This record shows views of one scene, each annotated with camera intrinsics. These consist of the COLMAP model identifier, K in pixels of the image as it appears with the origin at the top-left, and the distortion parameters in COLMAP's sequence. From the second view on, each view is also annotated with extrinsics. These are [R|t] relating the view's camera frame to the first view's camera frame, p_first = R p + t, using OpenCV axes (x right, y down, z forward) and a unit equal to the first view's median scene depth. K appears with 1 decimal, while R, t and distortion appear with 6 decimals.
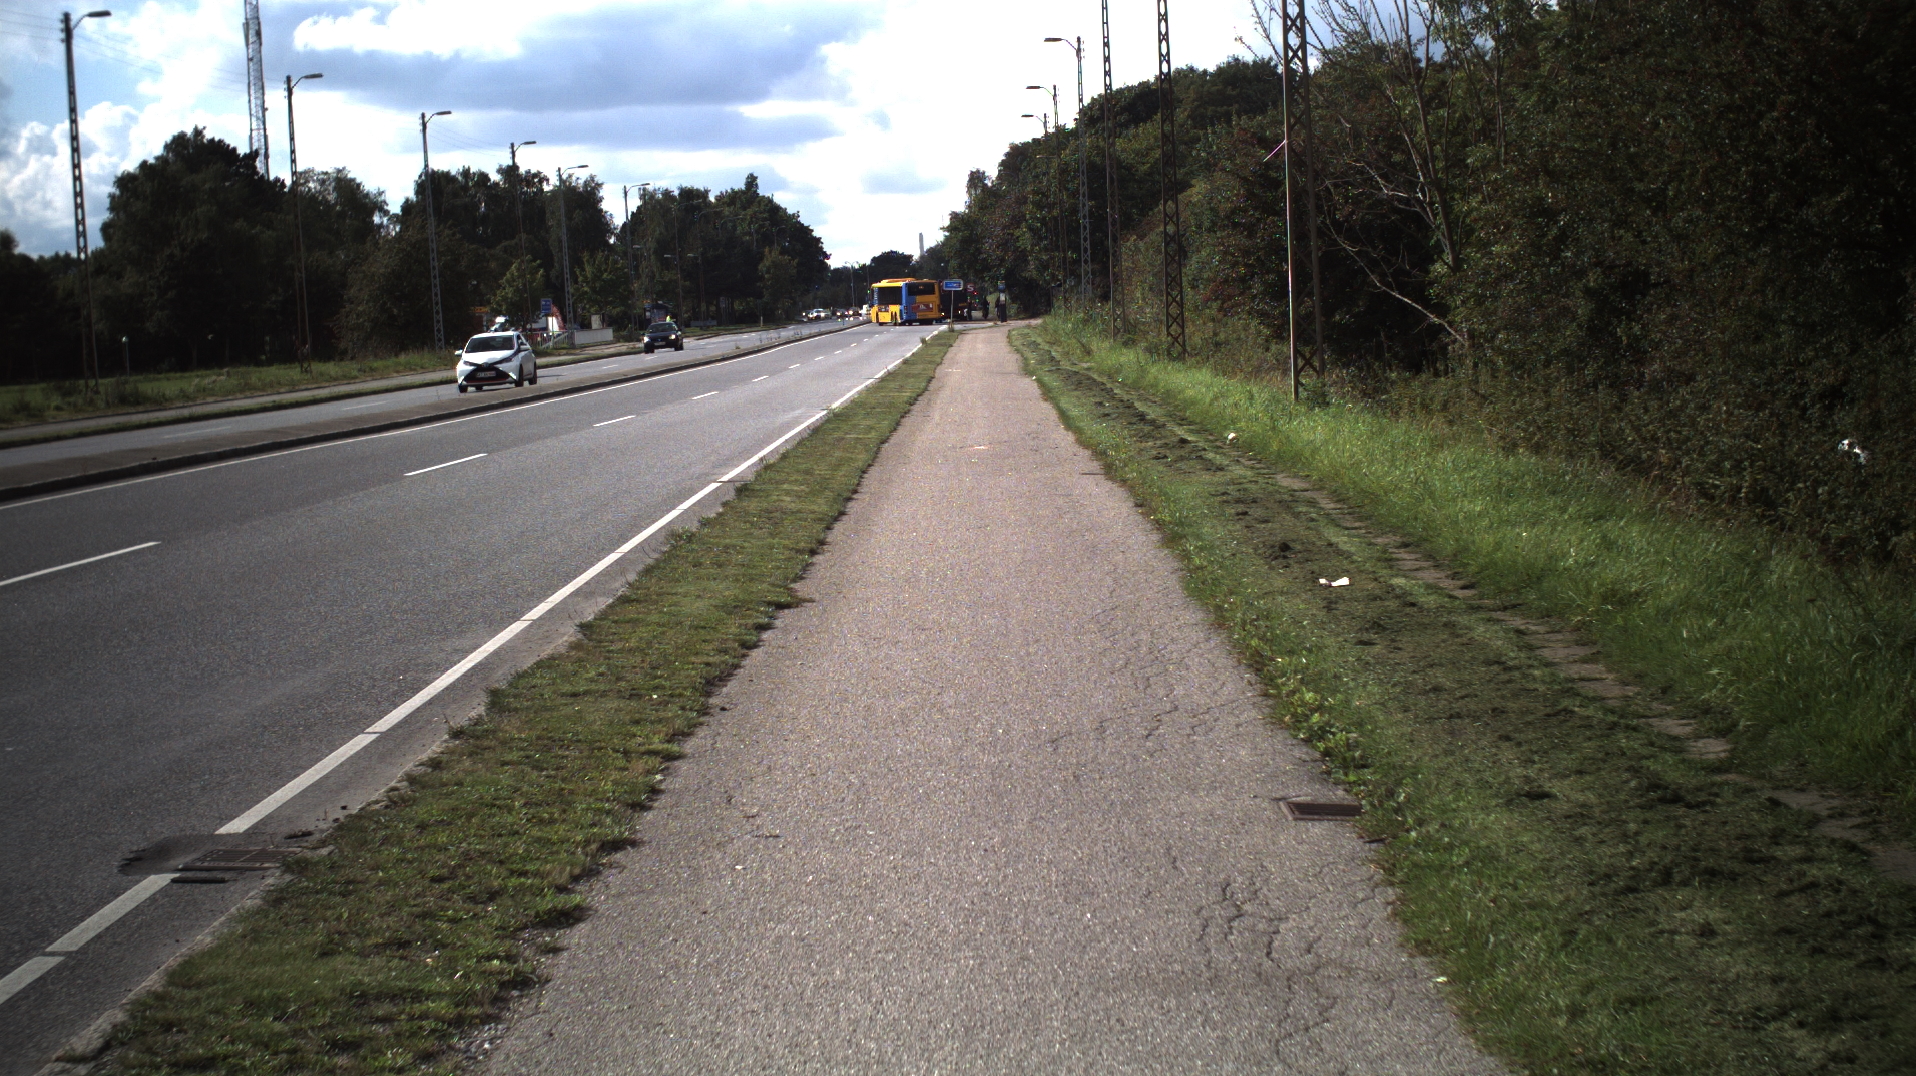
lens RADIAL K [[3337.7, 0, 958.0], [0, 3337.7, 538.0], [0, 0, 1]] dist [-0.301977, 0.390743]
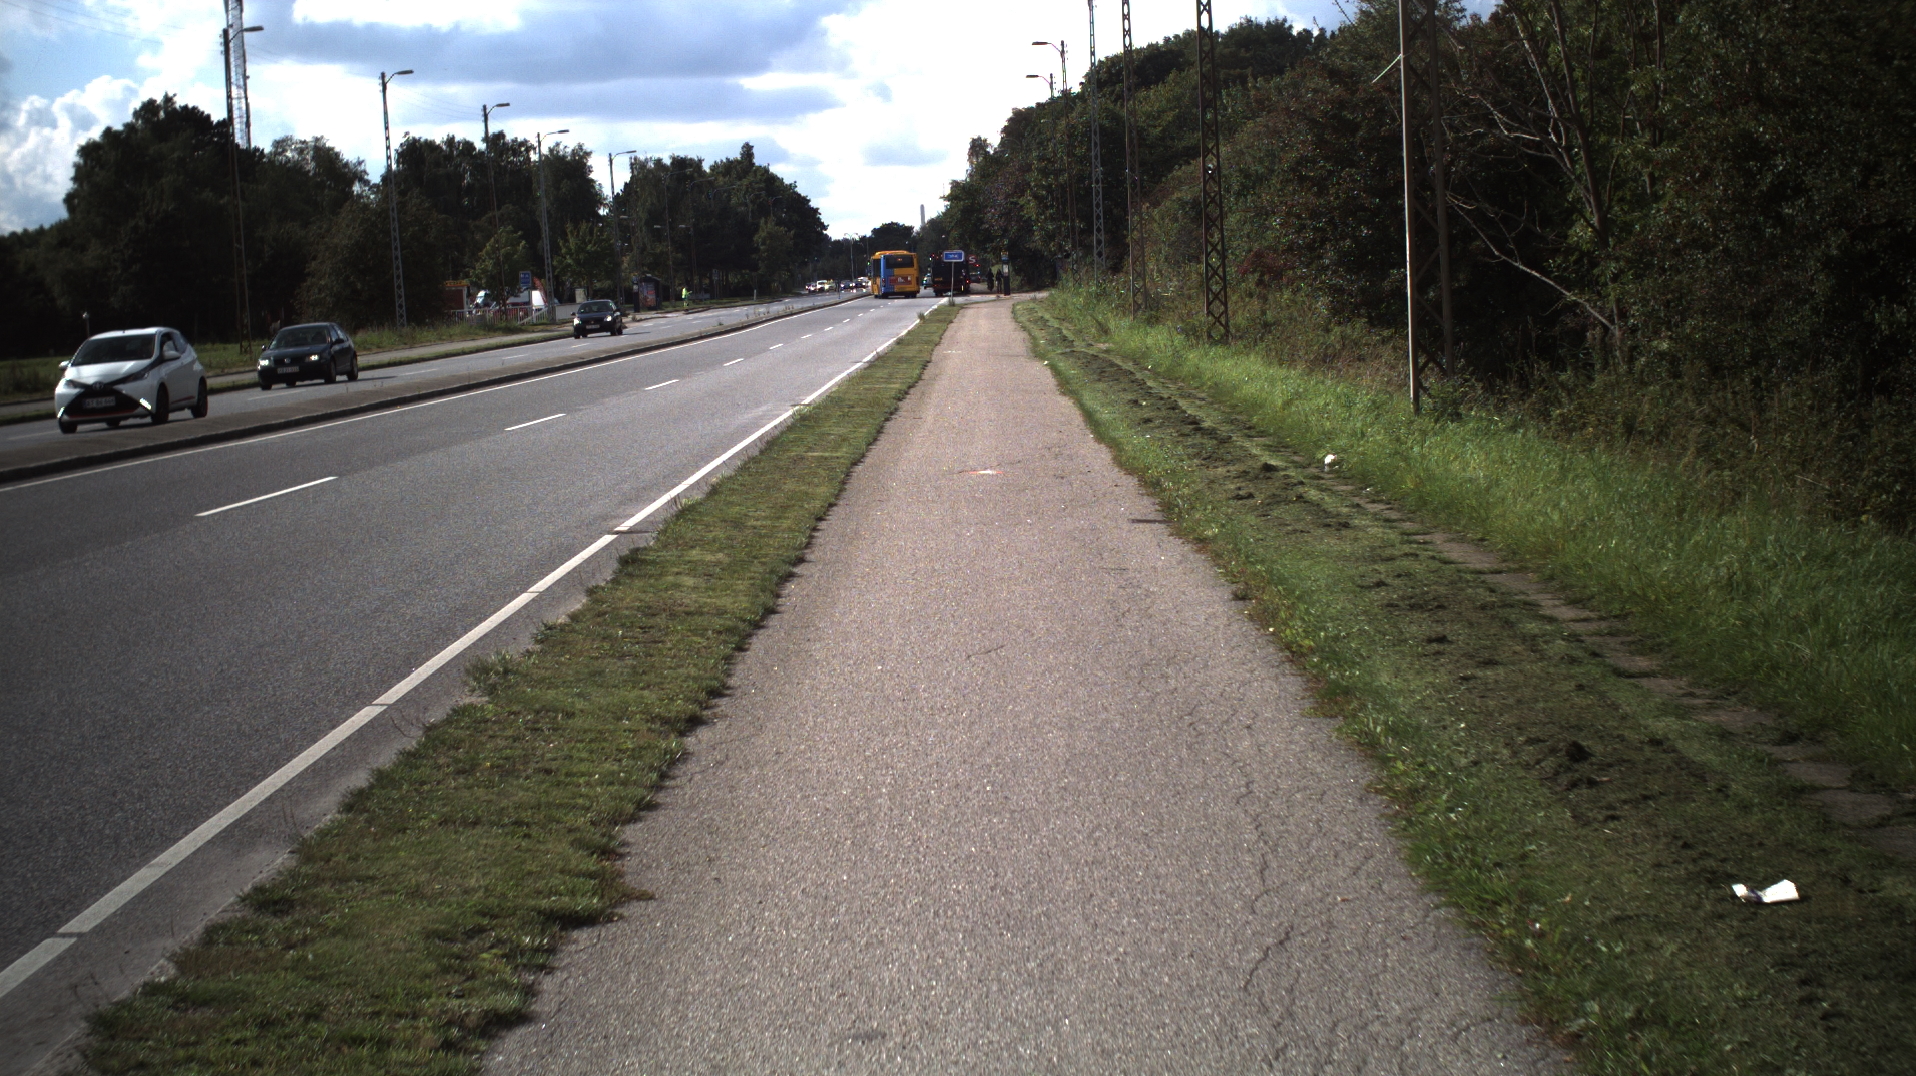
lens RADIAL K [[3337.7, 0, 958.0], [0, 3337.7, 538.0], [0, 0, 1]] dist [-0.301977, 0.390743]
pose [[0.999999, -0.001351, -0.000585, 0.000251], [0.001355, 0.999964, 0.008373, -0.005207], [0.000573, -0.008374, 0.999965, 0.072261]]
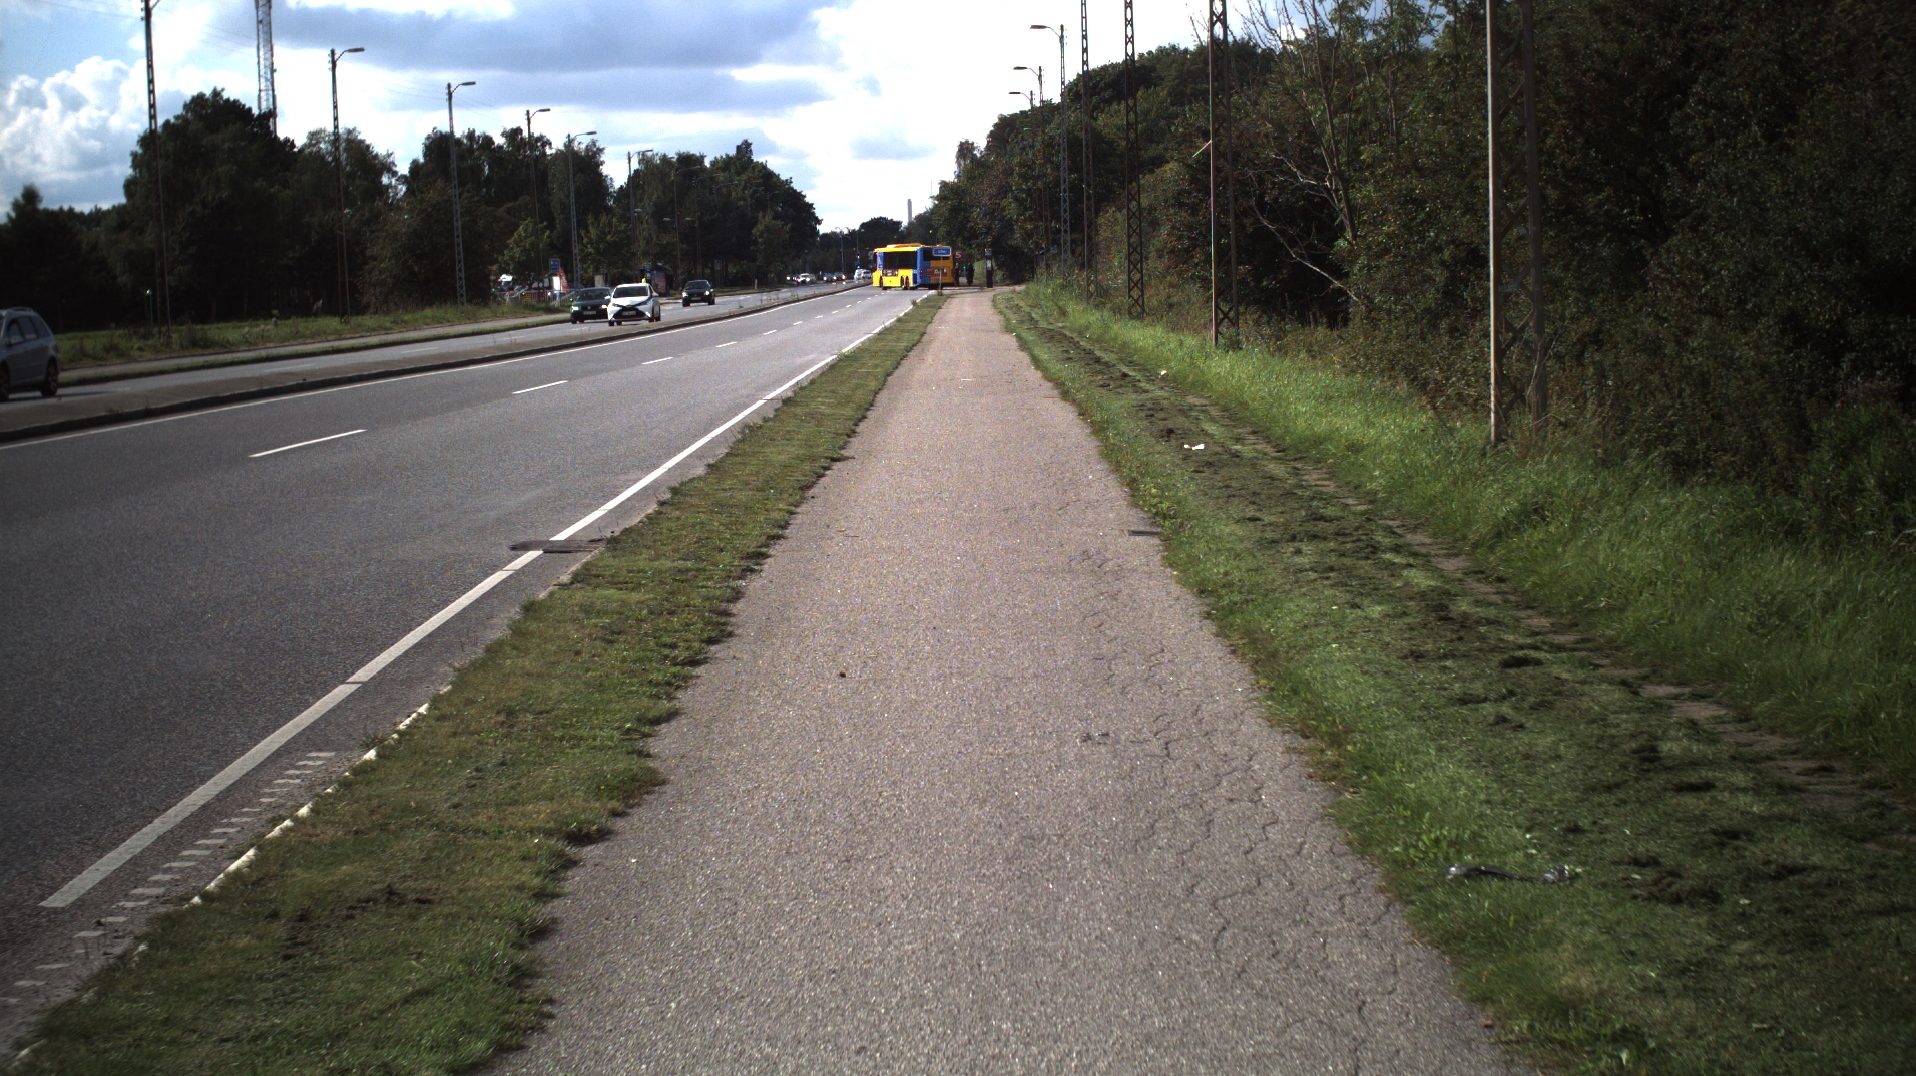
lens RADIAL K [[3337.7, 0, 958.0], [0, 3337.7, 538.0], [0, 0, 1]] dist [-0.301977, 0.390743]
pose [[0.999877, 0.014828, 0.005020, -0.000489], [-0.014877, 0.999840, 0.009901, 0.005546], [-0.004873, -0.009974, 0.999938, -0.072045]]
